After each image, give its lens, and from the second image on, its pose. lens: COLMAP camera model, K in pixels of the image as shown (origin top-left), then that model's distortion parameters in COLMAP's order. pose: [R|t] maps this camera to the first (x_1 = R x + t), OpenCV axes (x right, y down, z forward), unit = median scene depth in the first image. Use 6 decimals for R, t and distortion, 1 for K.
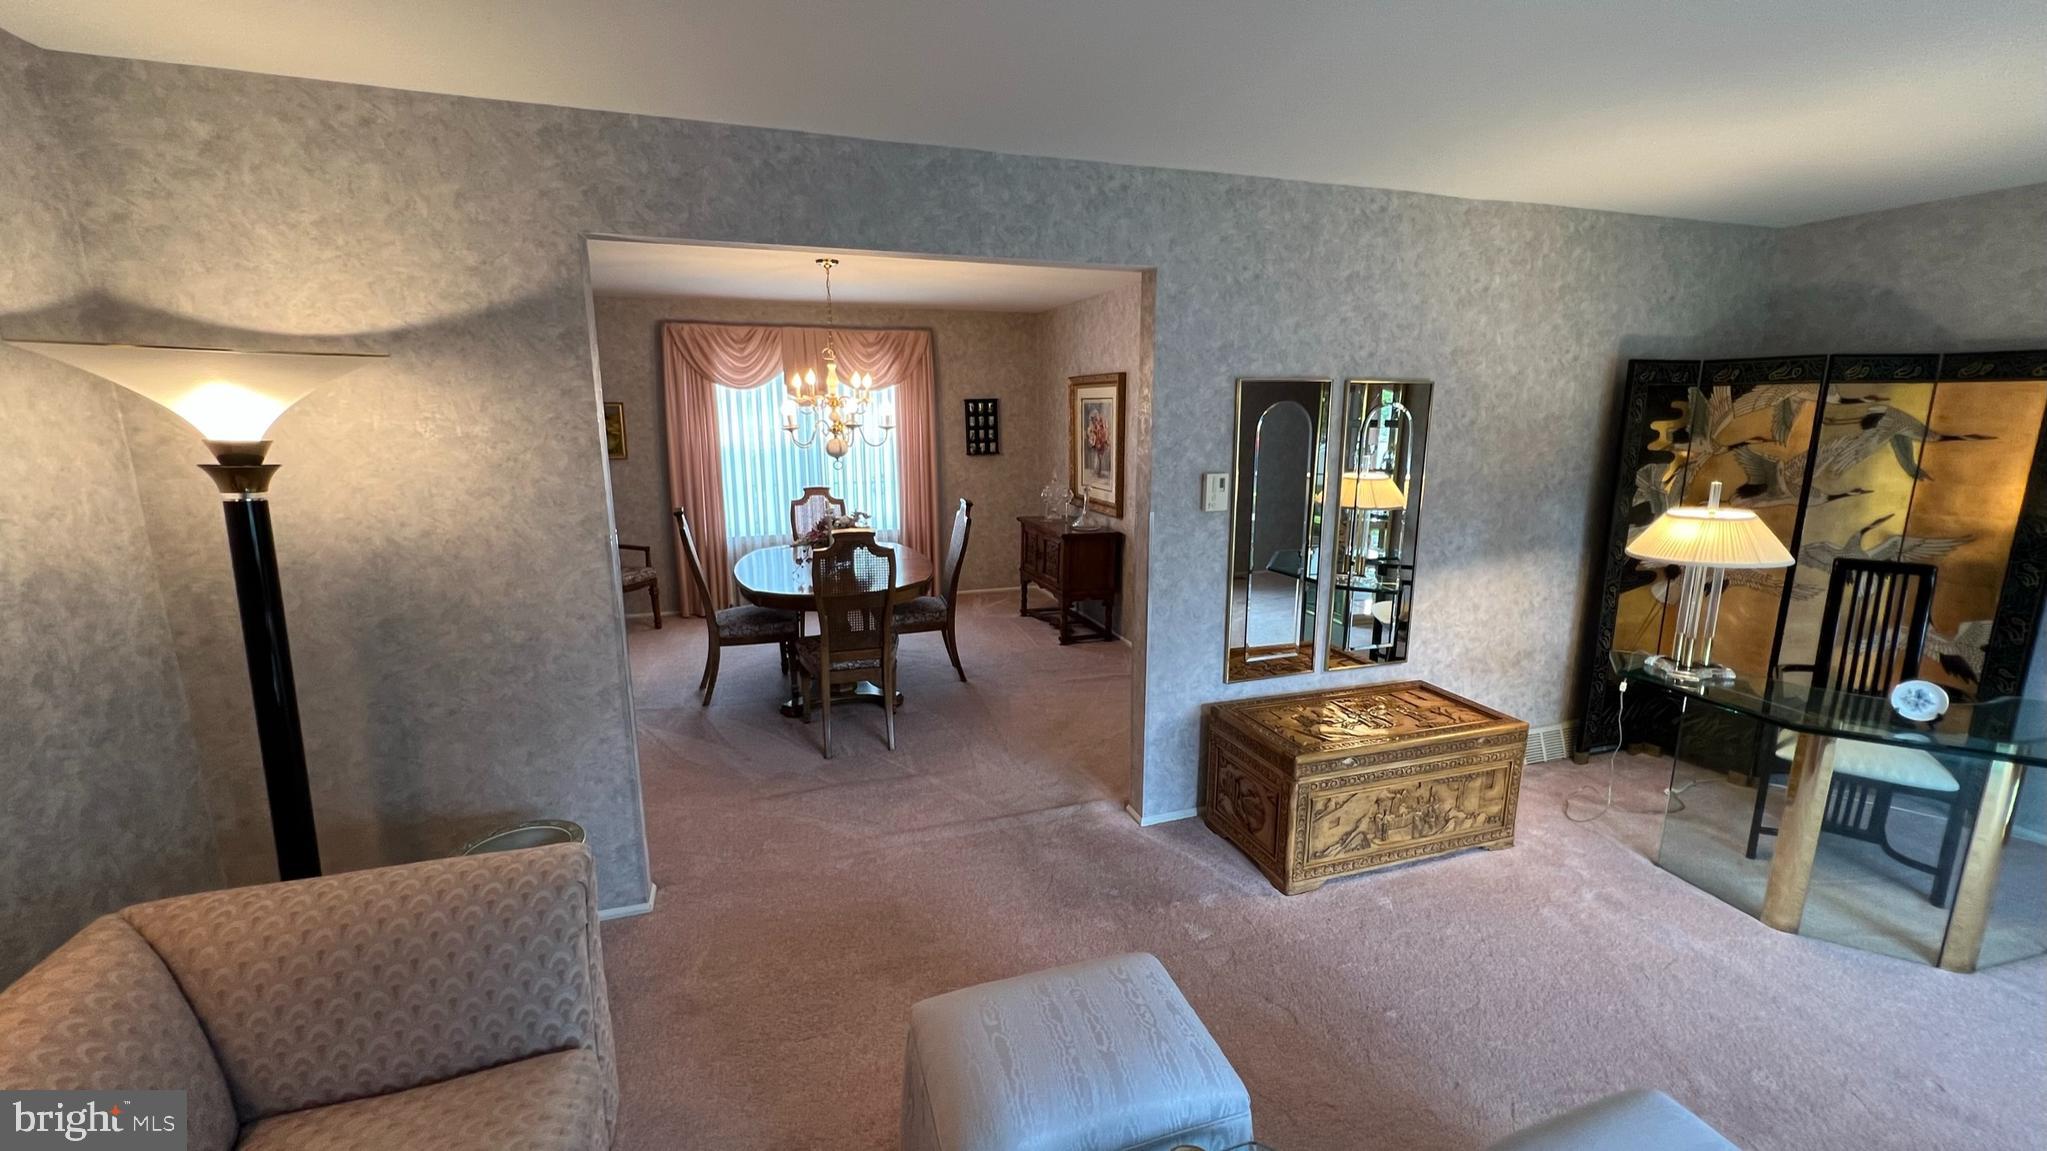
lens RADIAL K [[825.0, 0, 1031.7], [0, 825.0, 571.2], [0, 0, 1]] dist [0.001166, -0.000585]
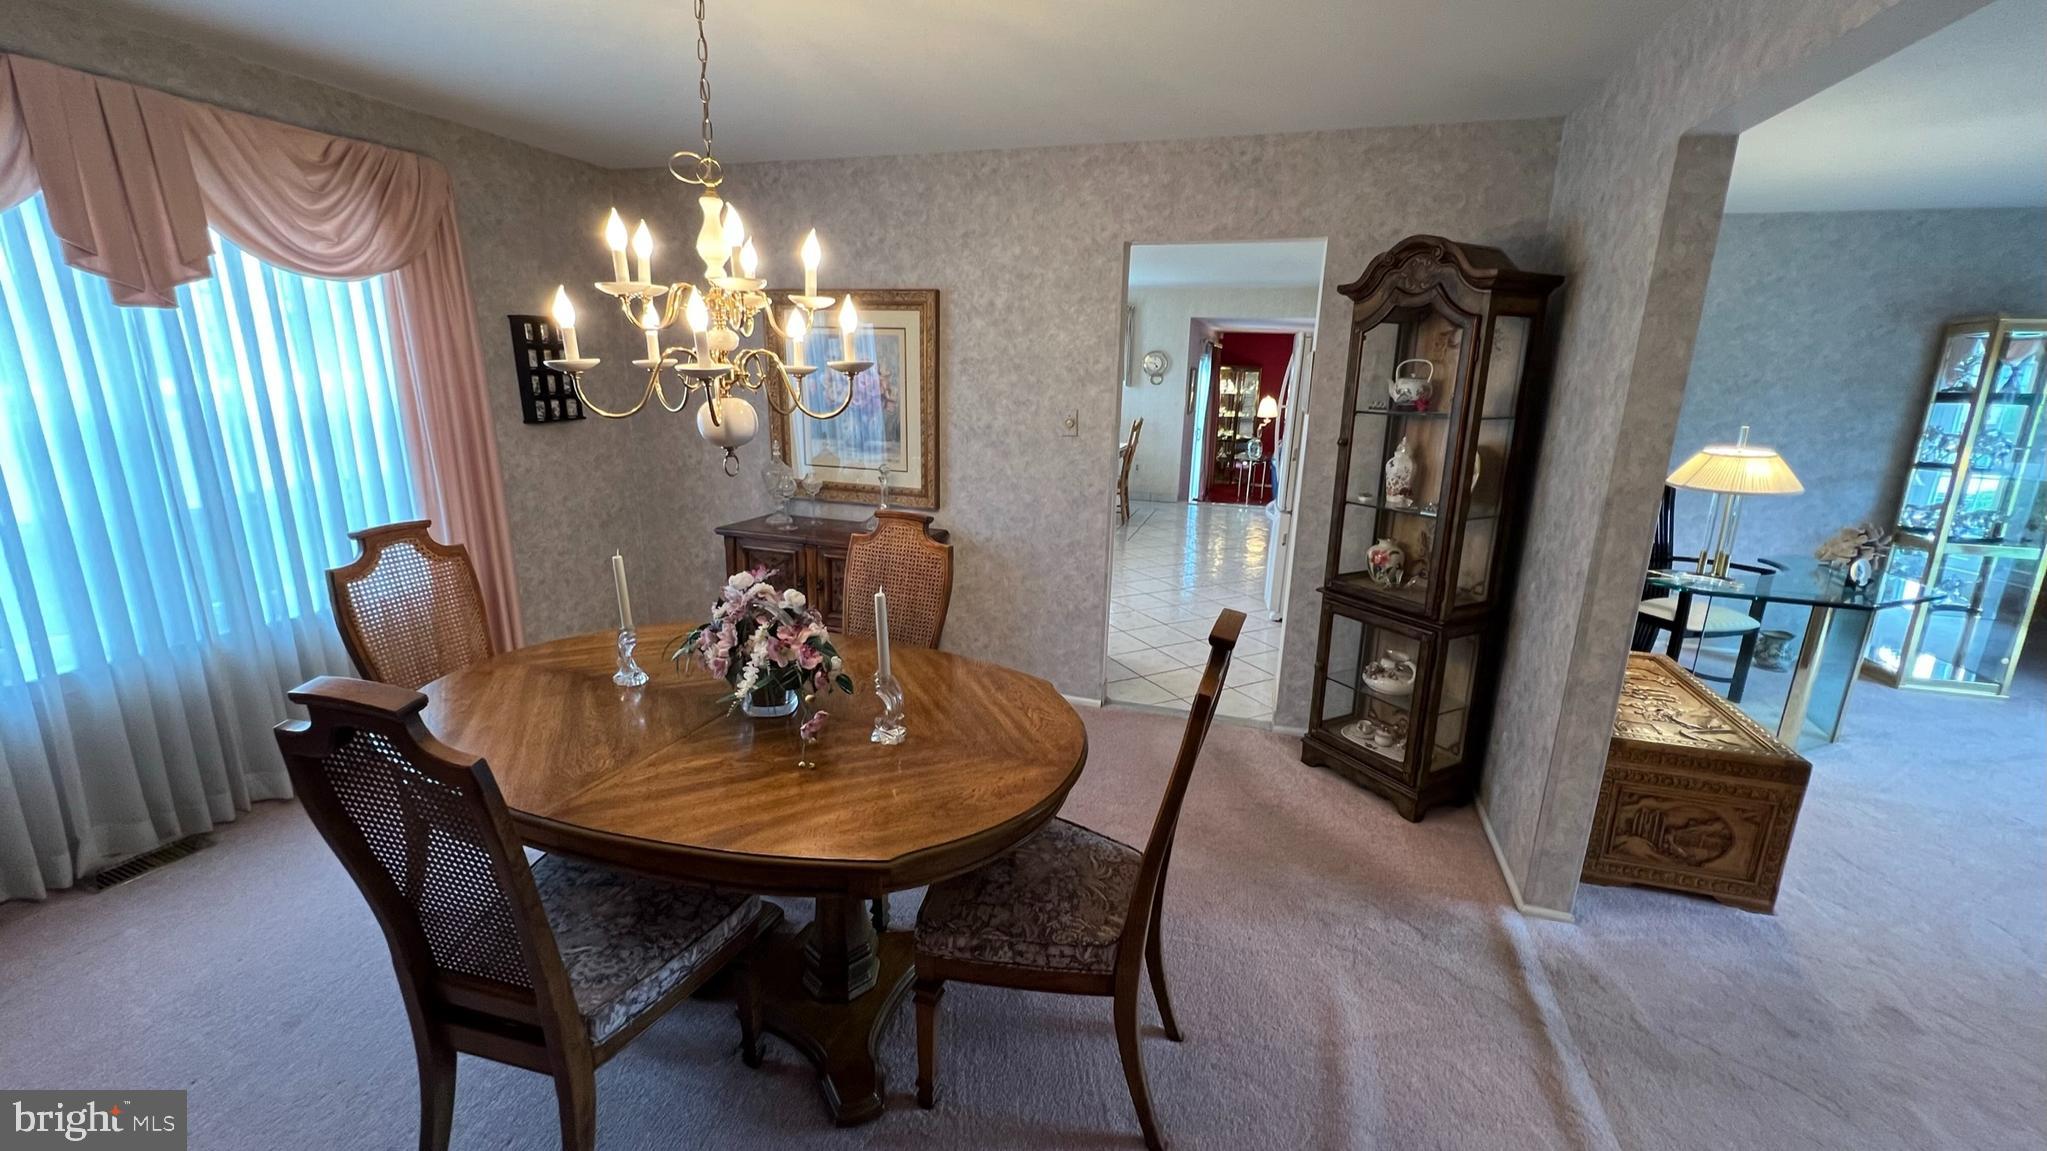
lens RADIAL K [[825.0, 0, 1030.2], [0, 825.0, 569.8], [0, 0, 1]] dist [0.001166, -0.000585]
pose [[0.603830, -0.177355, 0.777132, -0.384285], [0.130476, 0.983775, 0.123136, -0.090071], [-0.786362, 0.027044, 0.617174, 0.531584]]
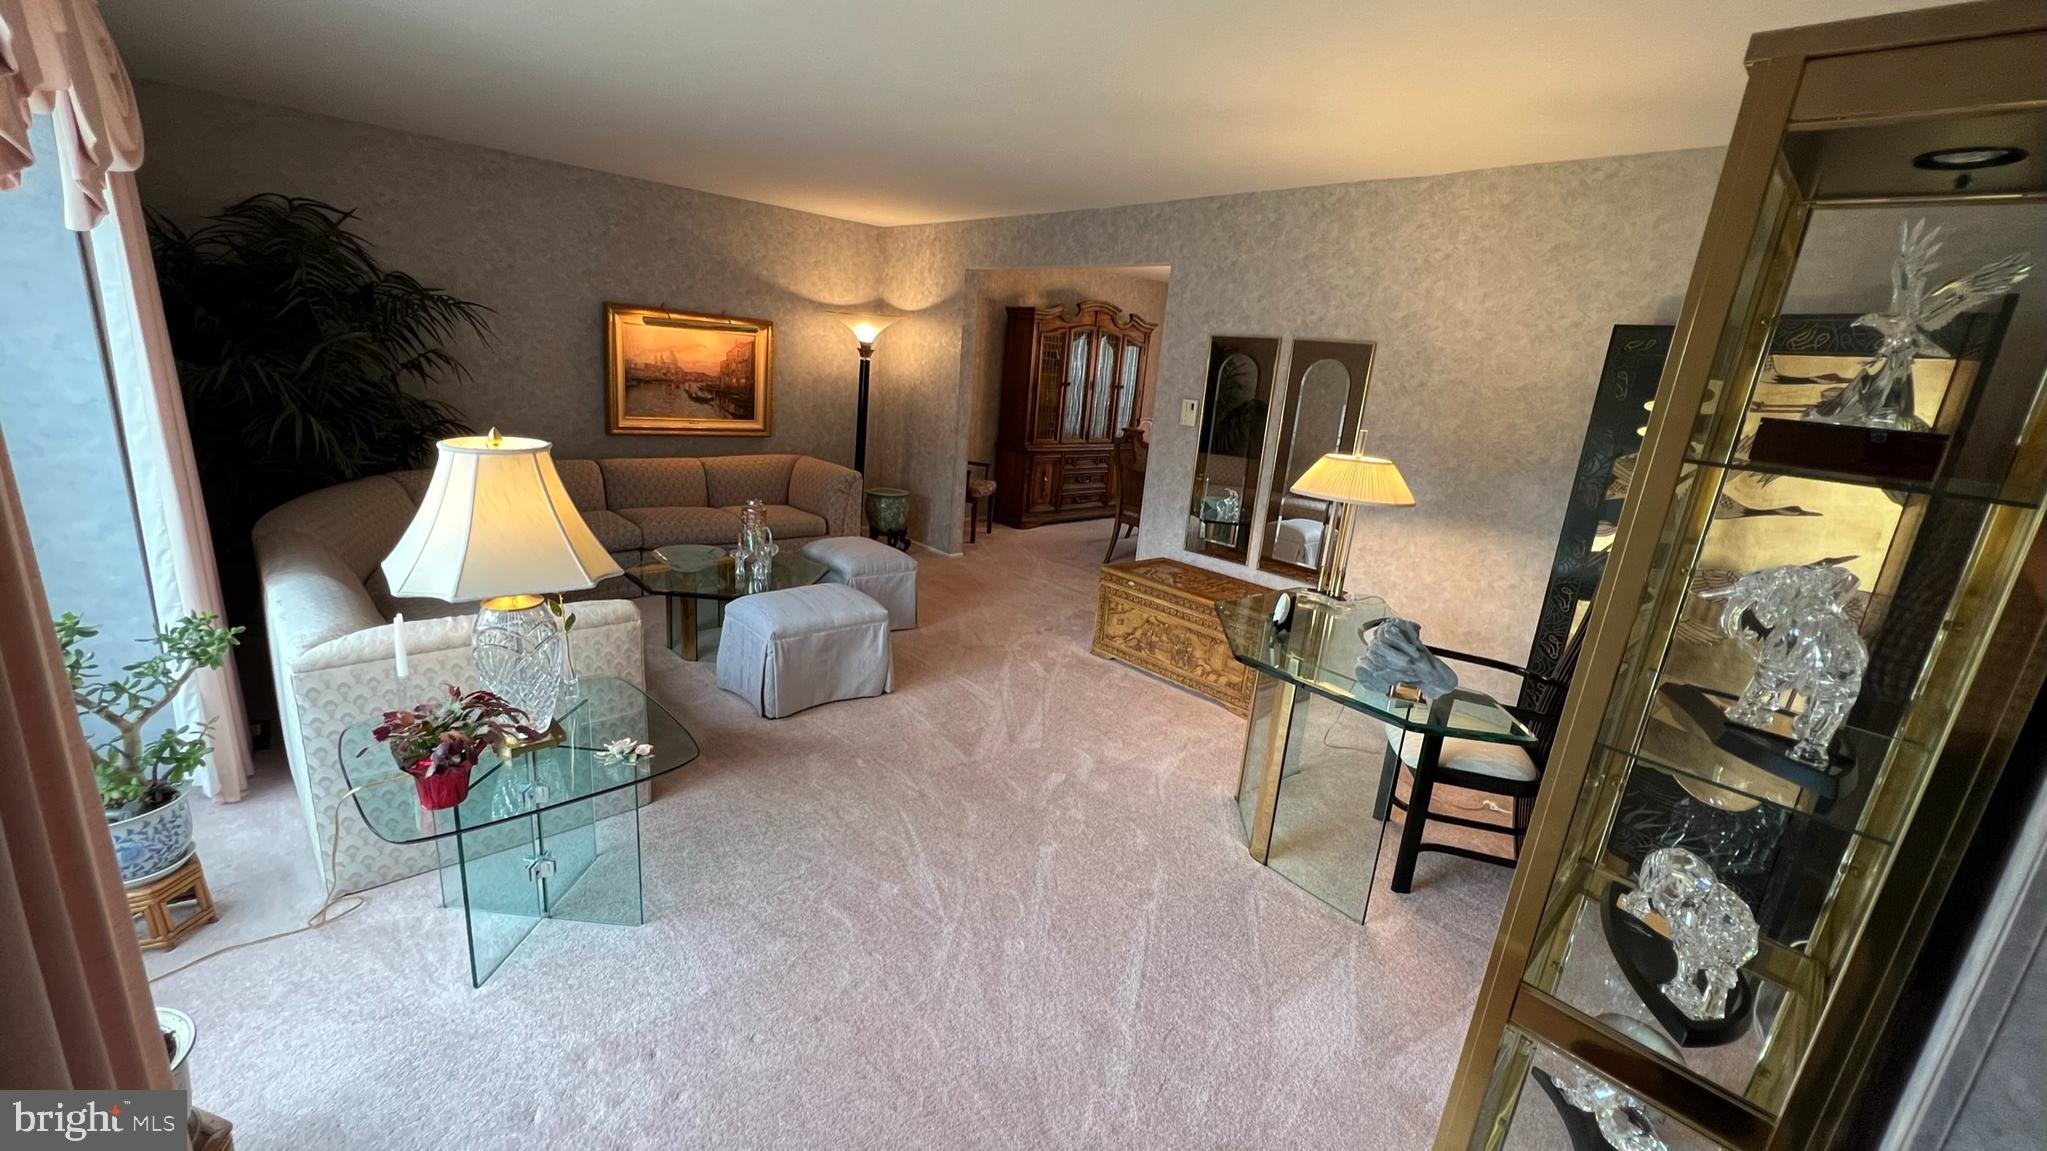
lens RADIAL K [[825.0, 0, 1005.7], [0, 825.0, 568.8], [0, 0, 1]] dist [0.001166, -0.000585]
pose [[0.388027, 0.262163, -0.883575, 0.789835], [-0.255330, 0.951745, 0.170260, 0.001507], [0.885574, 0.159538, 0.436241, 0.058765]]
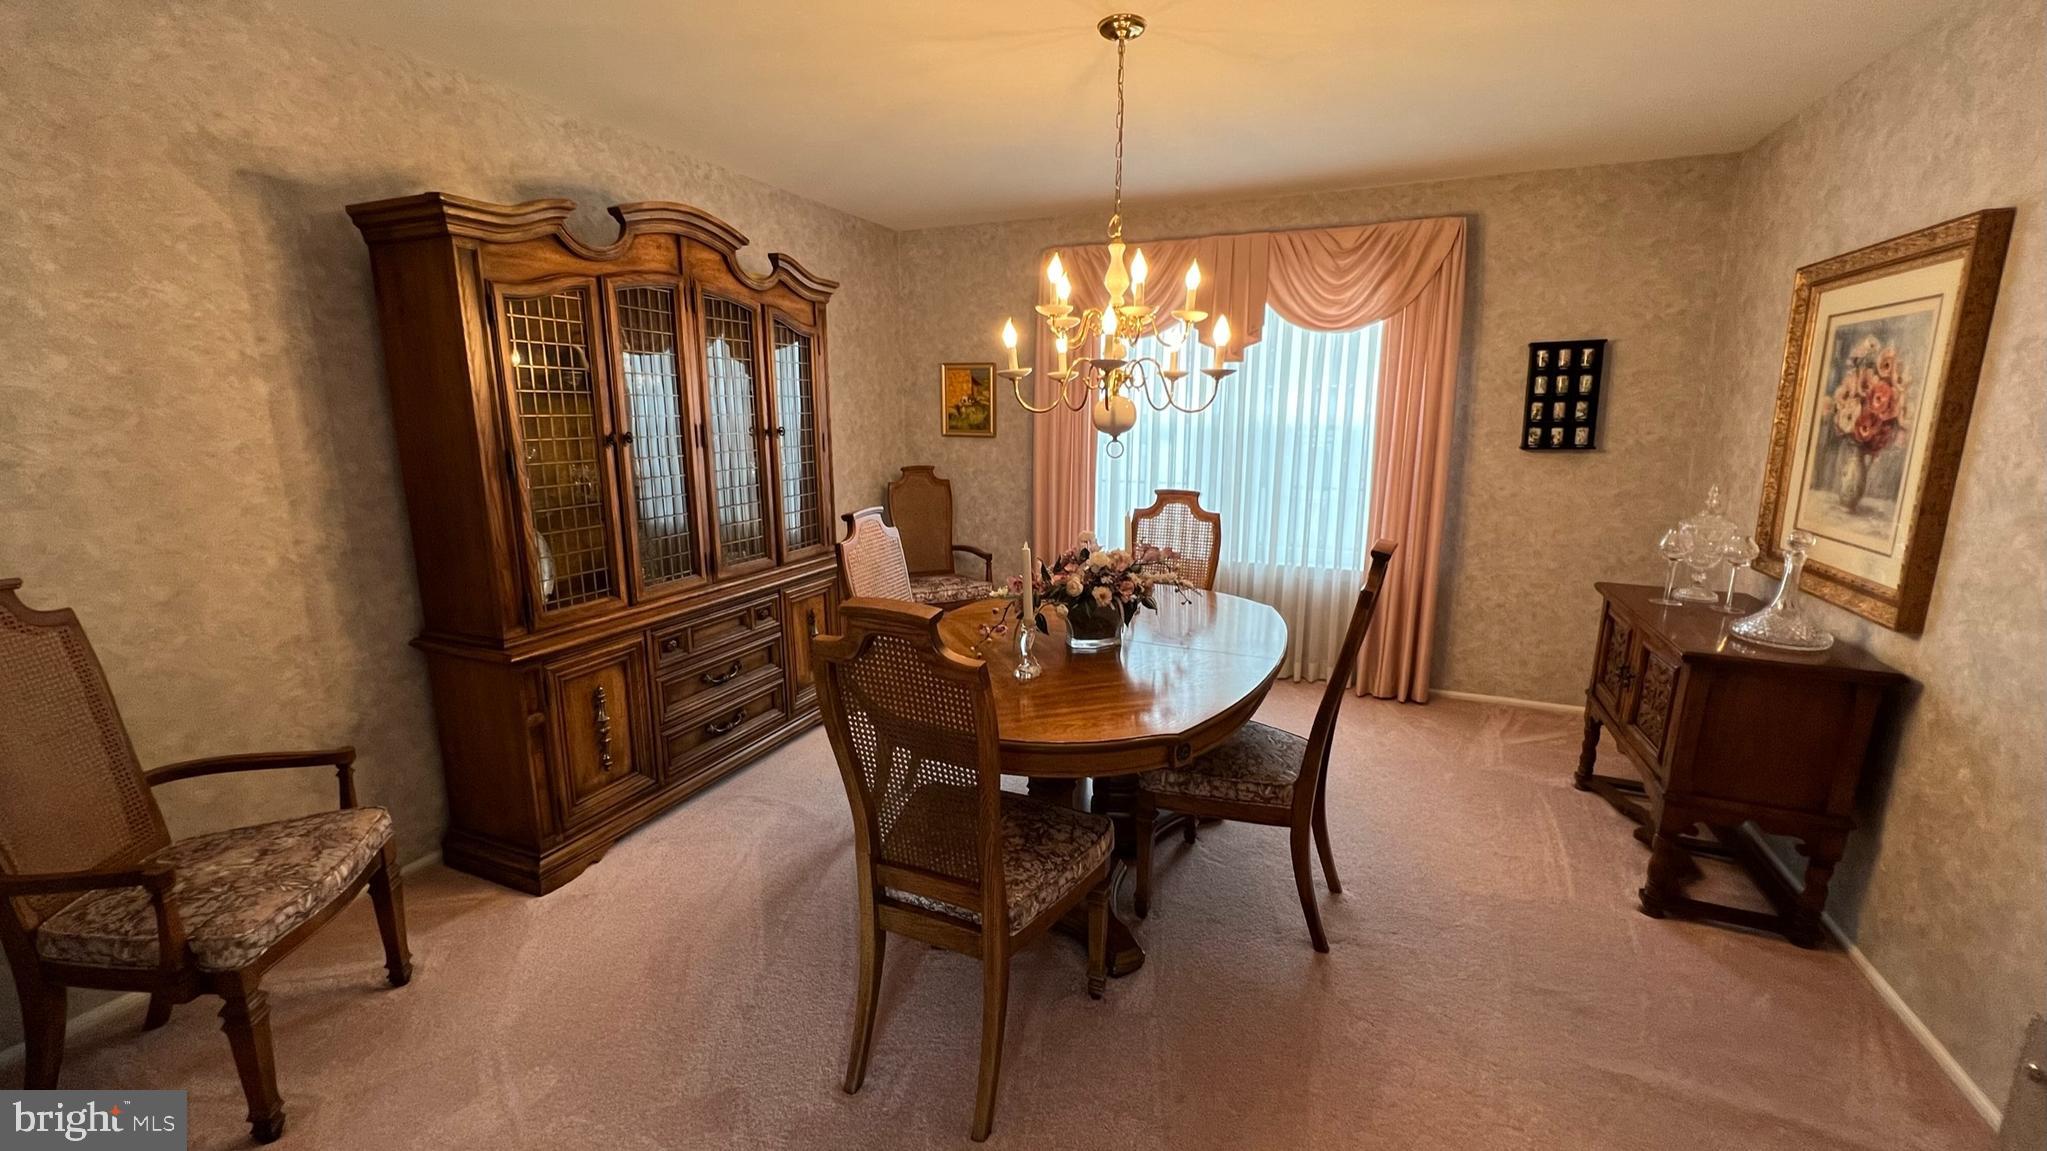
lens RADIAL K [[825.0, 0, 1020.1], [0, 825.0, 575.5], [0, 0, 1]] dist [0.001166, -0.000585]
pose [[0.740810, 0.134199, -0.658172, 0.054596], [-0.129090, 0.990018, 0.056563, -0.060285], [0.659193, 0.043061, 0.750740, 0.482905]]
